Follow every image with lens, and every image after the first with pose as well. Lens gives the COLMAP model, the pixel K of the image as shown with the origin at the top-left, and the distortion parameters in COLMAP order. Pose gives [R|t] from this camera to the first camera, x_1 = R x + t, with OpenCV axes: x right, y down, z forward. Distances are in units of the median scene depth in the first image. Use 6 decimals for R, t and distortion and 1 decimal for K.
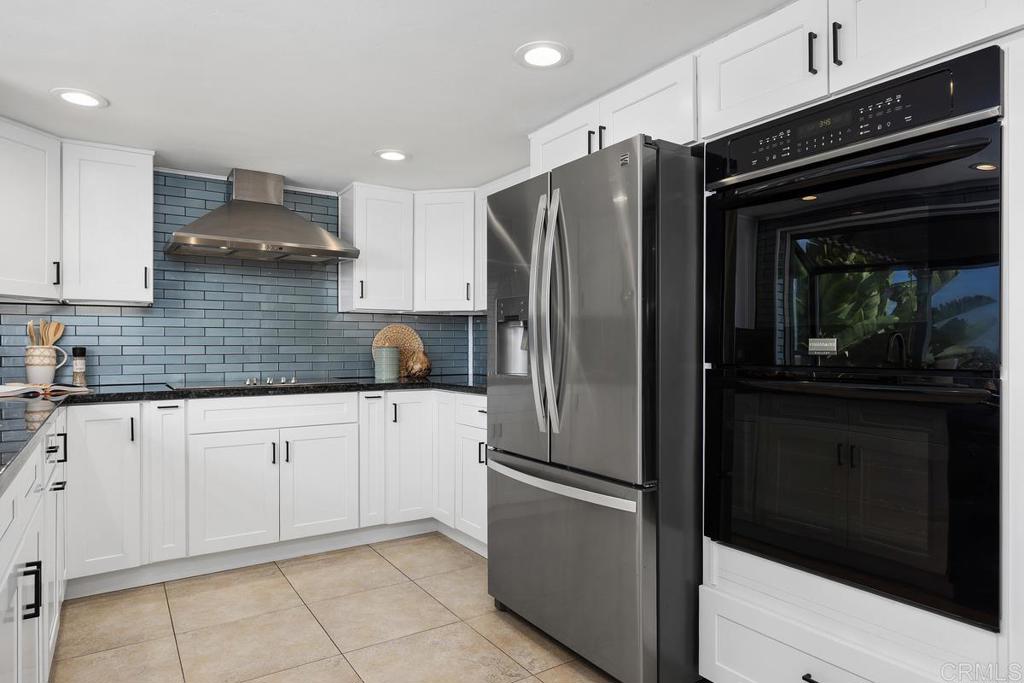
lens RADIAL K [[609.7, 0, 512.0], [0, 609.7, 341.5], [0, 0, 1]] dist [-0.002266, 0.000360]
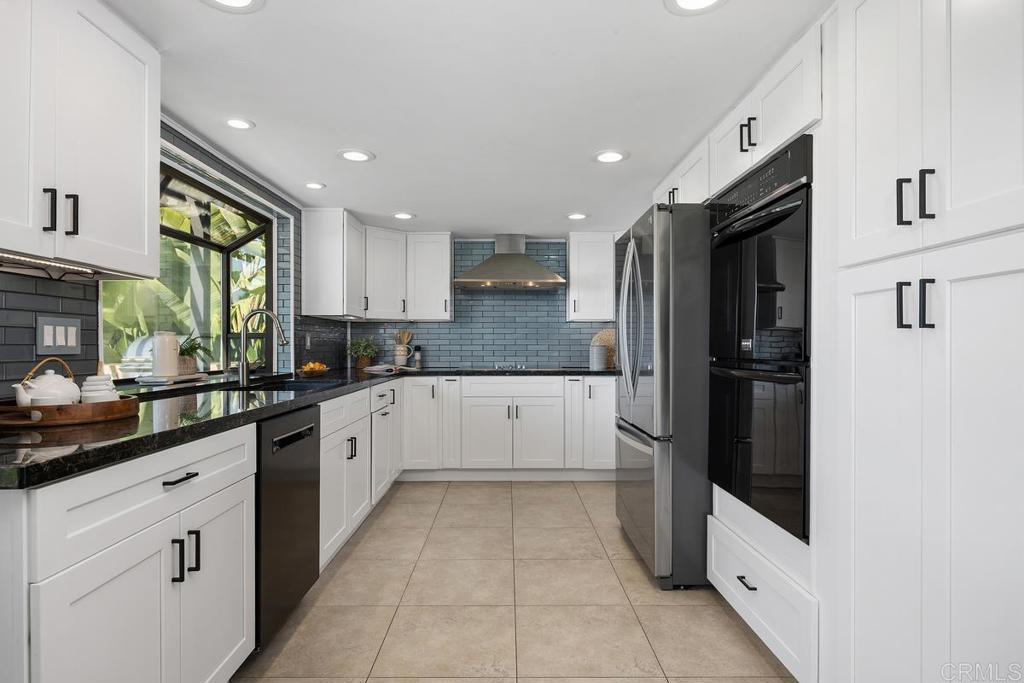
lens RADIAL K [[538.1, 0, 512.0], [0, 538.1, 341.5], [0, 0, 1]] dist [0.000286, -0.000007]
pose [[0.840897, -0.003274, -0.541185, 0.379896], [0.002645, 0.999995, -0.001940, 0.000743], [0.541189, 0.000200, 0.840901, -0.182129]]
